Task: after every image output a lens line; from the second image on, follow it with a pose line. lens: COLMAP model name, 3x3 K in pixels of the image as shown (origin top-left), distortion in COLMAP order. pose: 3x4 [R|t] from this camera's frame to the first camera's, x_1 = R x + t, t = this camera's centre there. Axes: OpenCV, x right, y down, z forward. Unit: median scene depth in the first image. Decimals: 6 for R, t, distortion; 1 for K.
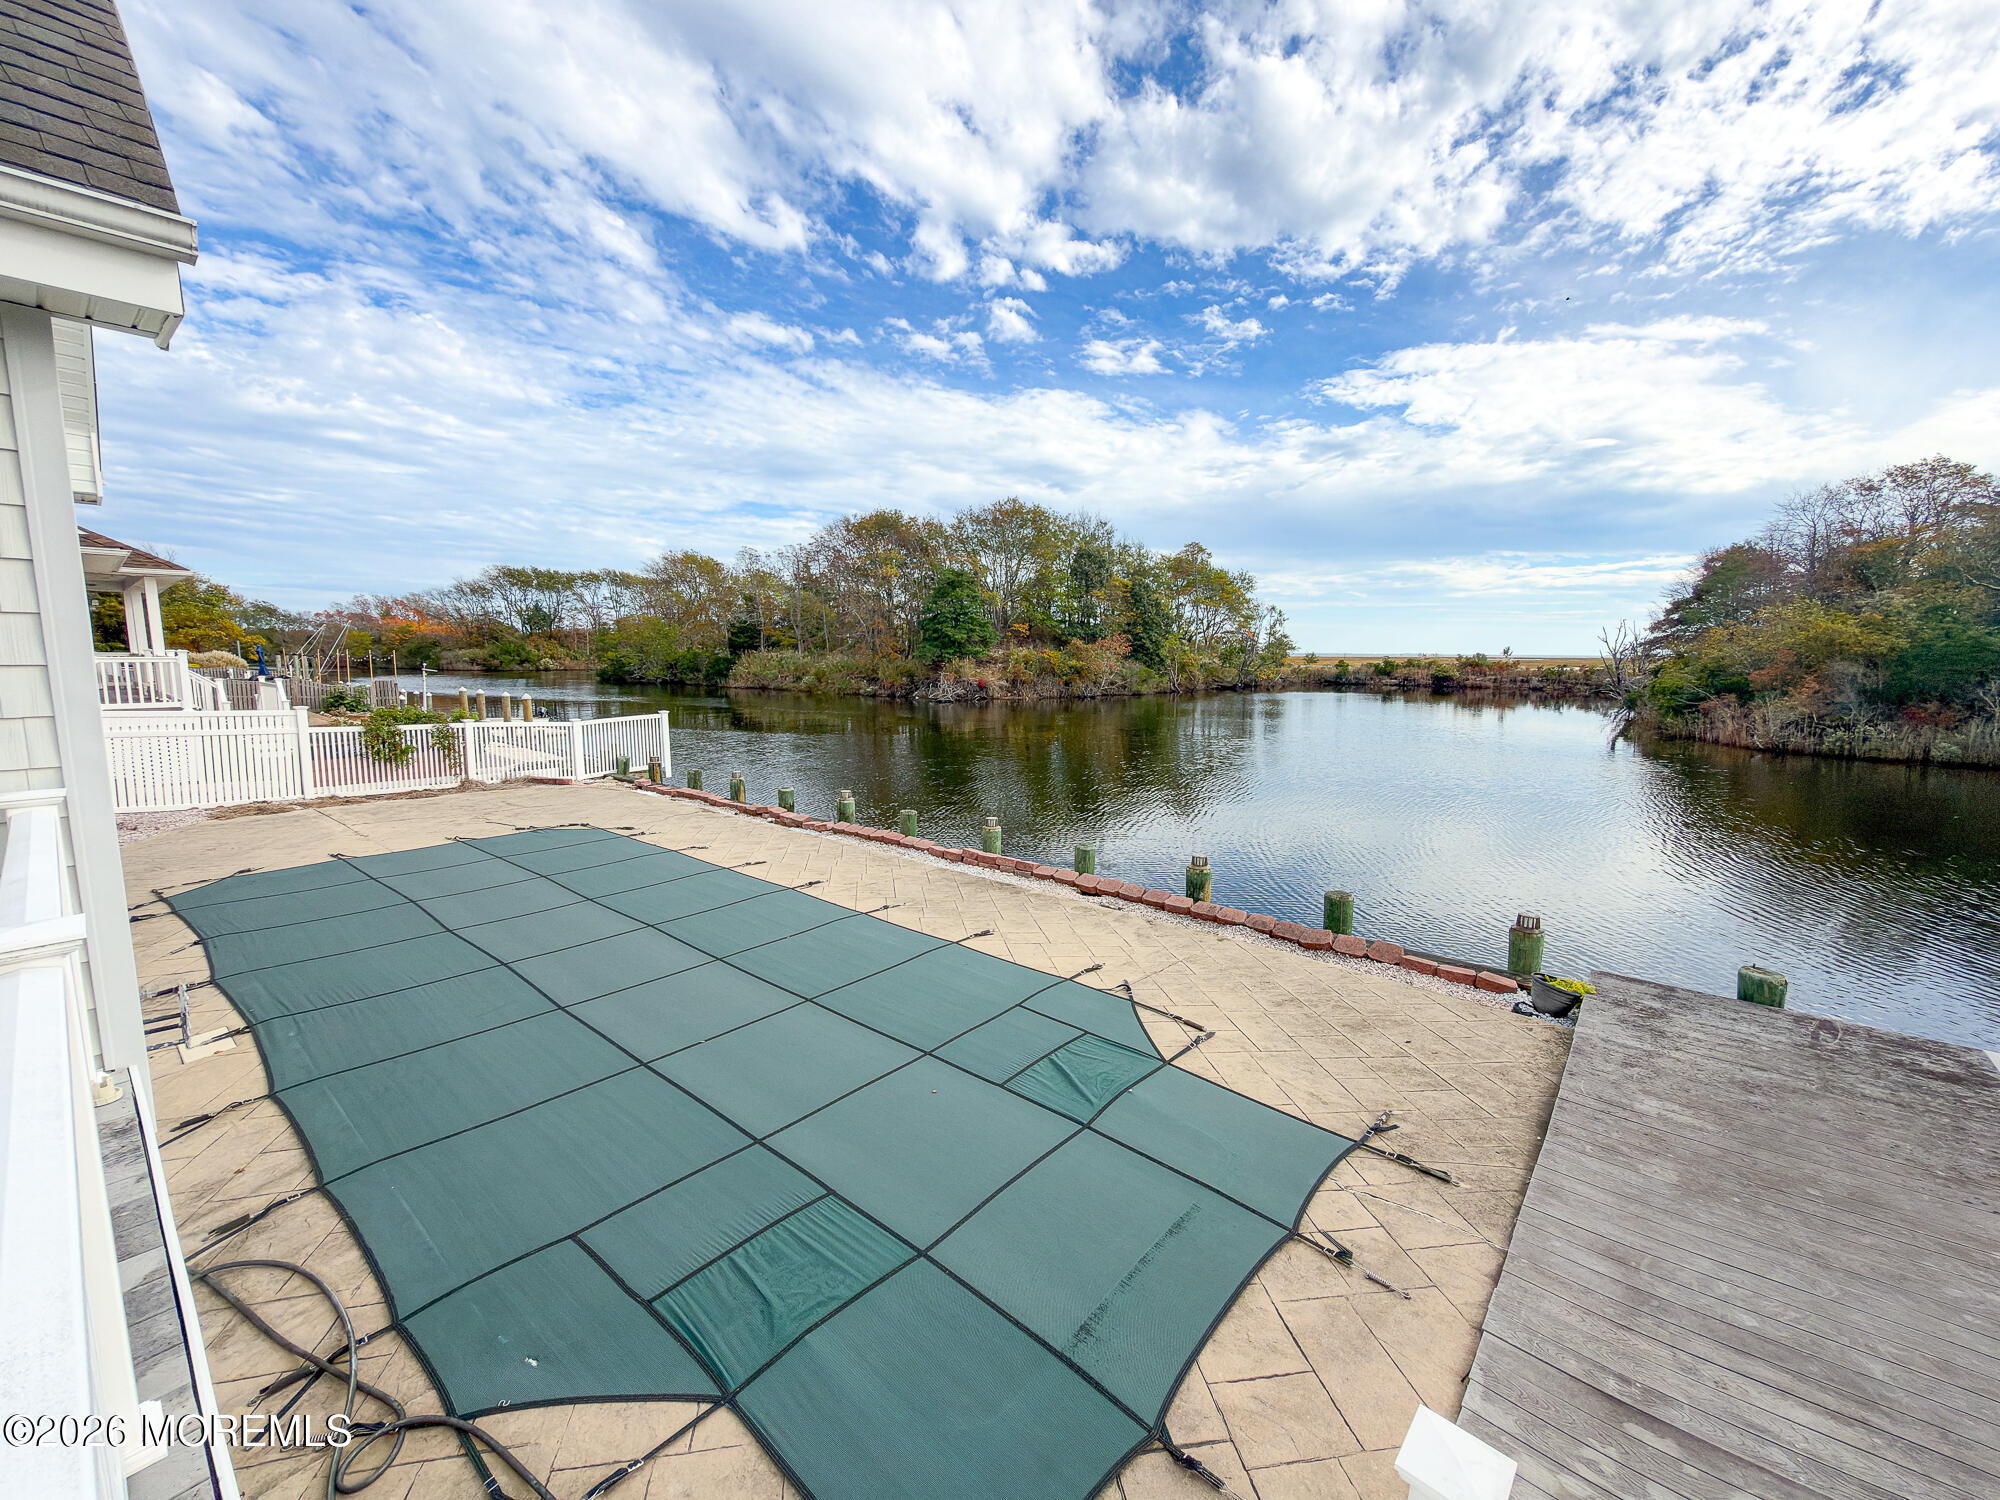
lens RADIAL K [[802.5, 0, 987.7], [0, 802.5, 757.4], [0, 0, 1]] dist [-0.000142, 0.000147]
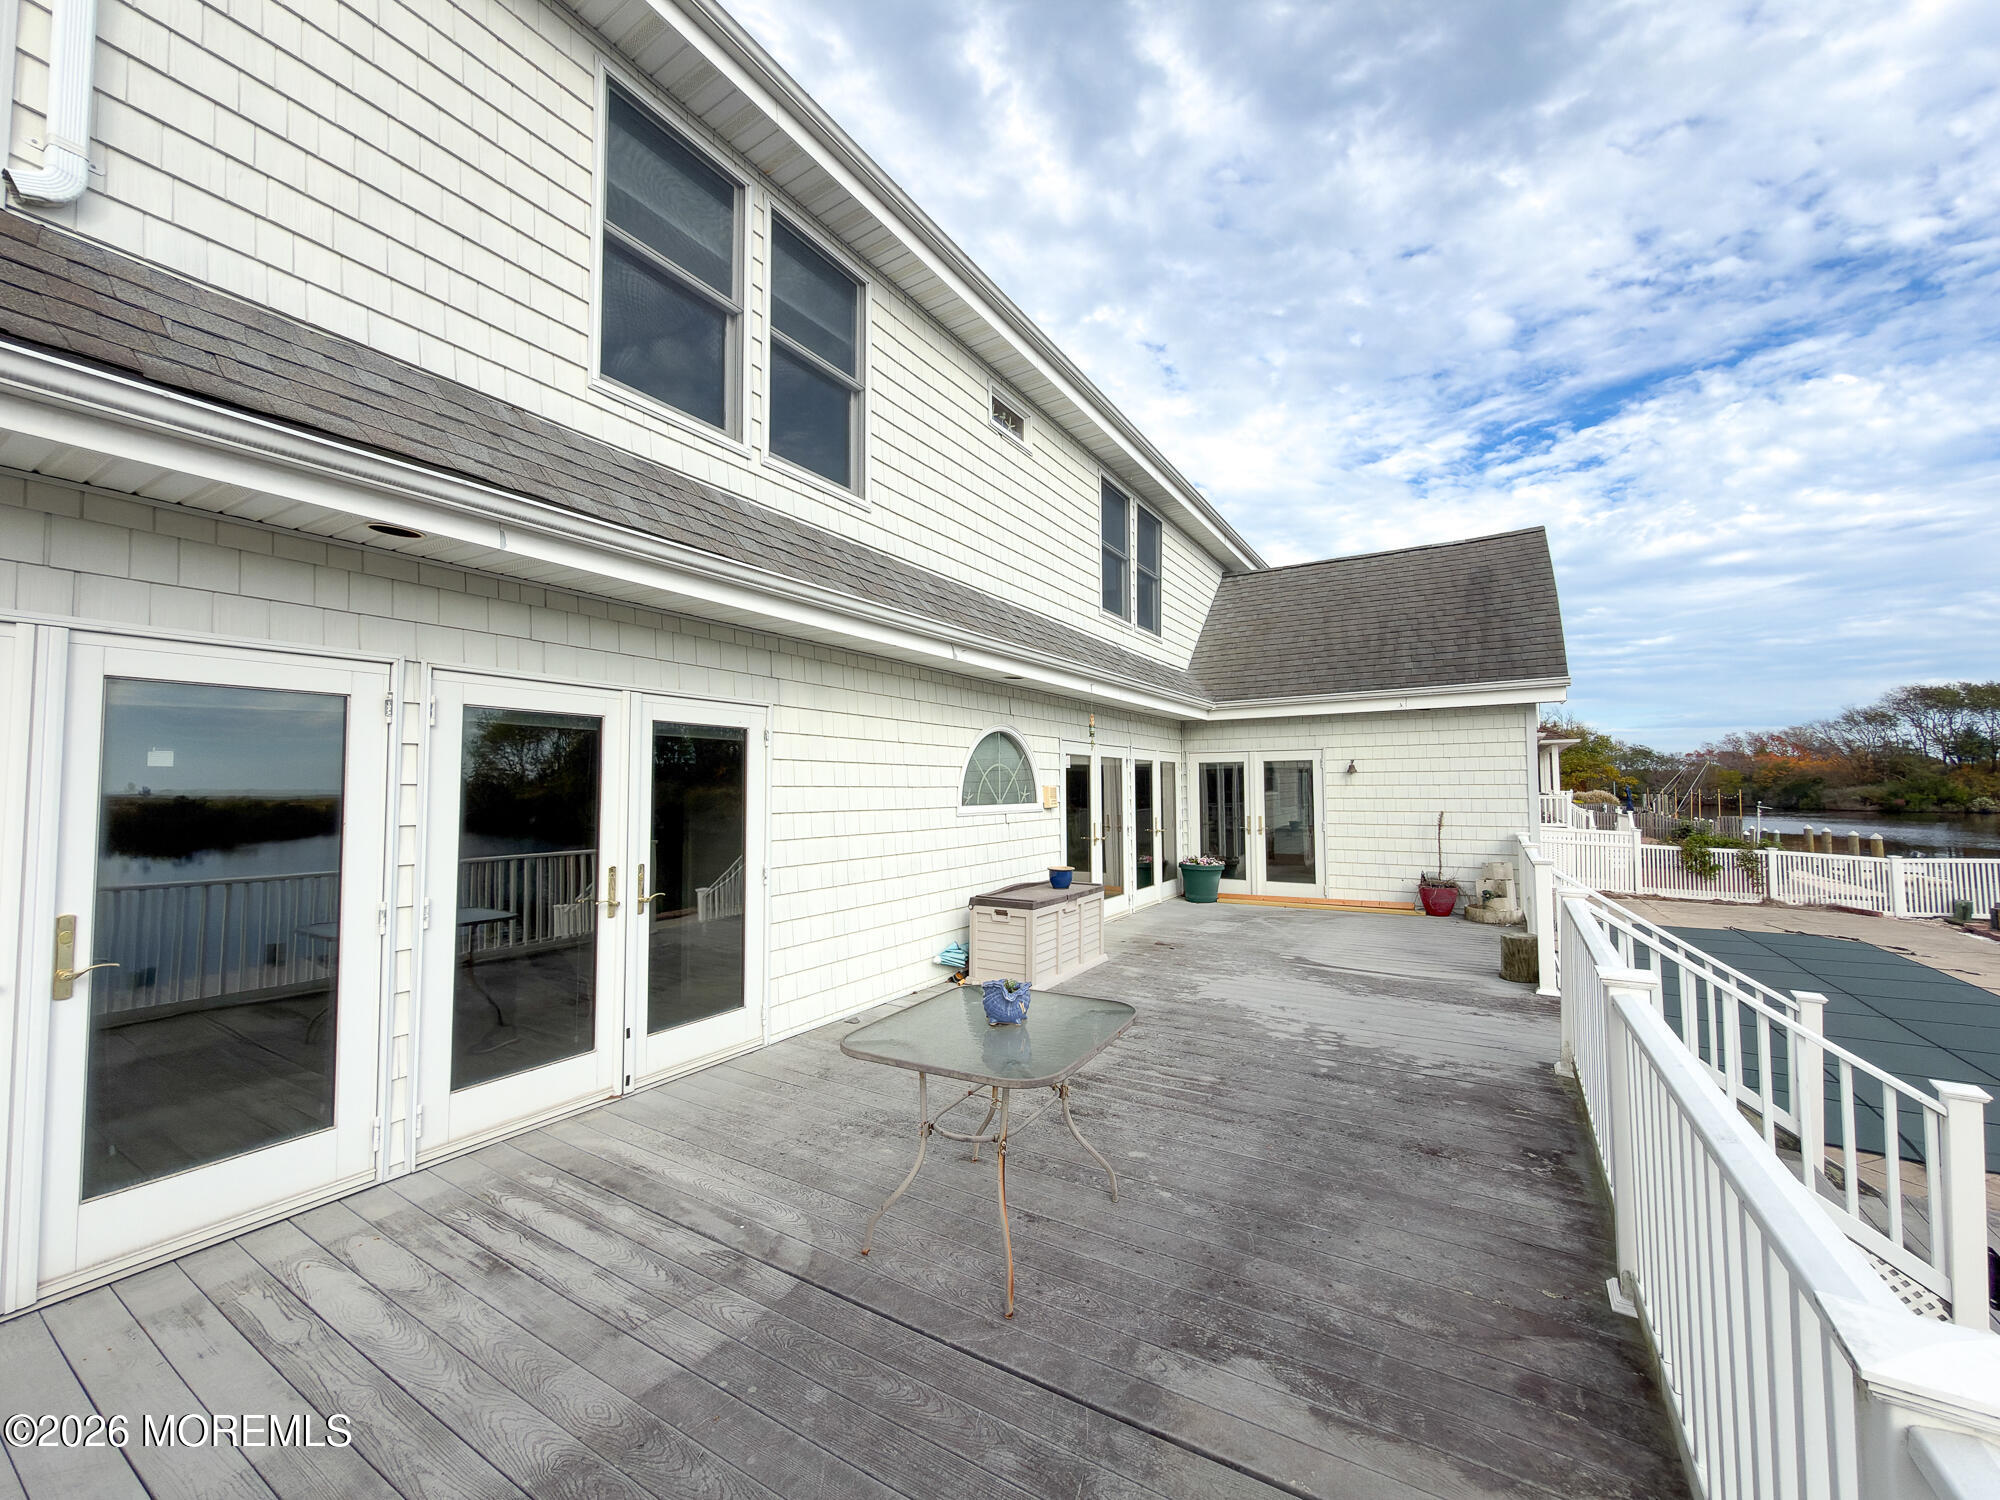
lens RADIAL K [[802.5, 0, 1010.7], [0, 802.5, 749.3], [0, 0, 1]] dist [-0.000142, 0.000147]
pose [[0.175146, -0.053374, -0.983095, 0.076619], [-0.124665, 0.989290, -0.075920, 0.009041], [0.976618, 0.135854, 0.166616, -0.074039]]
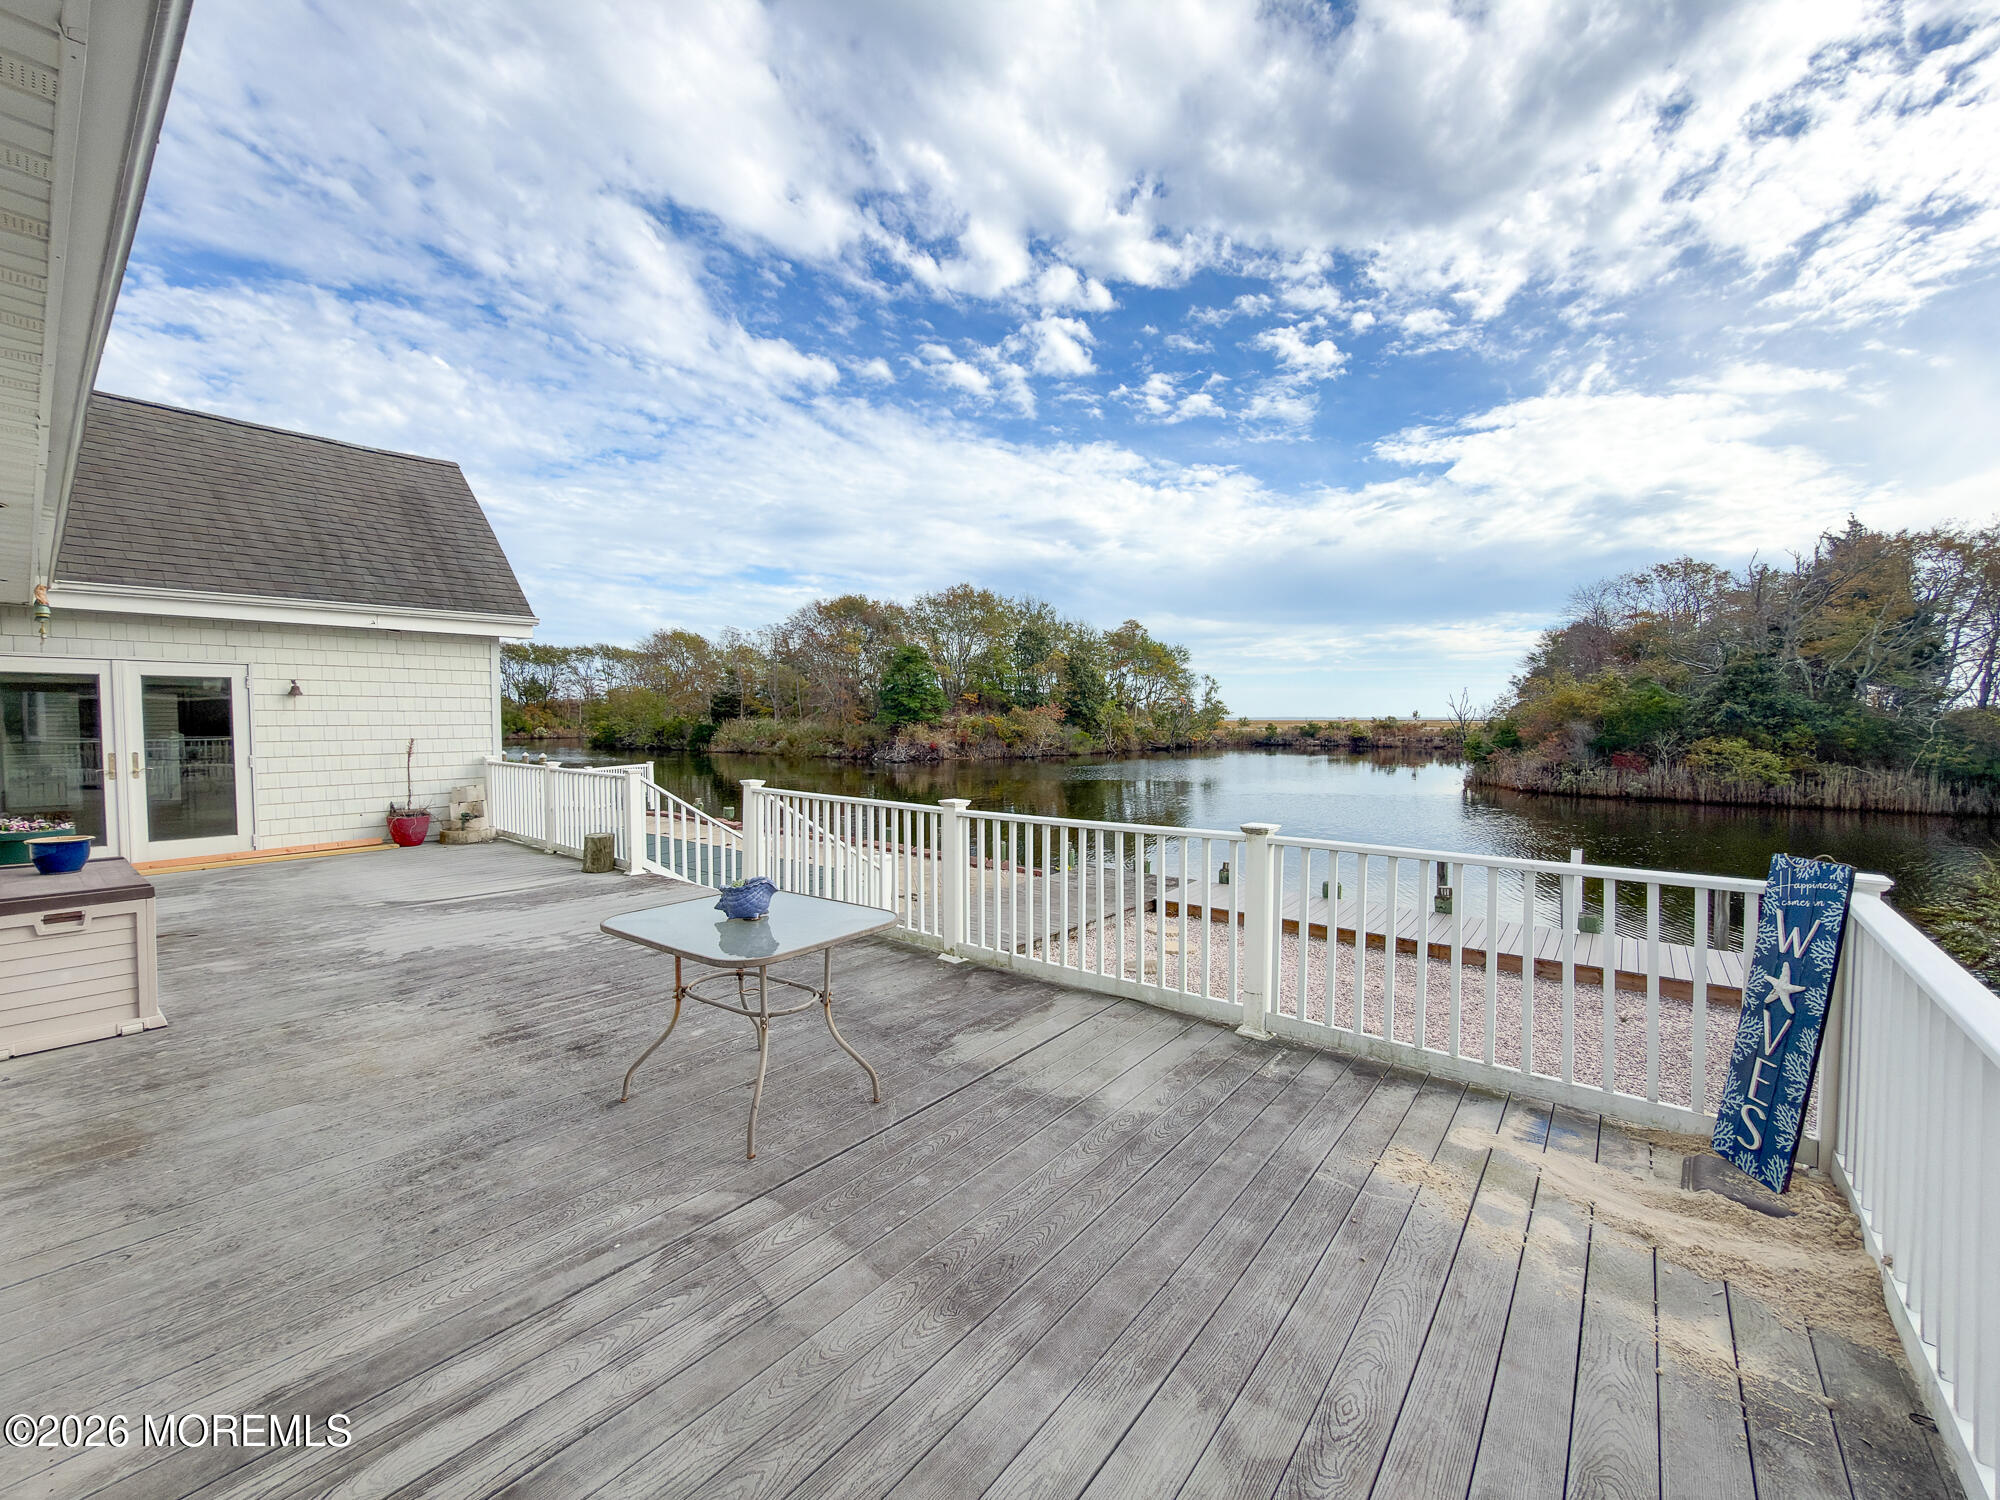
lens RADIAL K [[802.5, 0, 989.8], [0, 802.5, 757.3], [0, 0, 1]] dist [-0.000142, 0.000147]
pose [[0.999824, -0.007829, 0.017037, 0.045961], [0.009197, 0.996610, -0.081751, 0.015078], [-0.016340, 0.081893, 0.996507, -0.113409]]
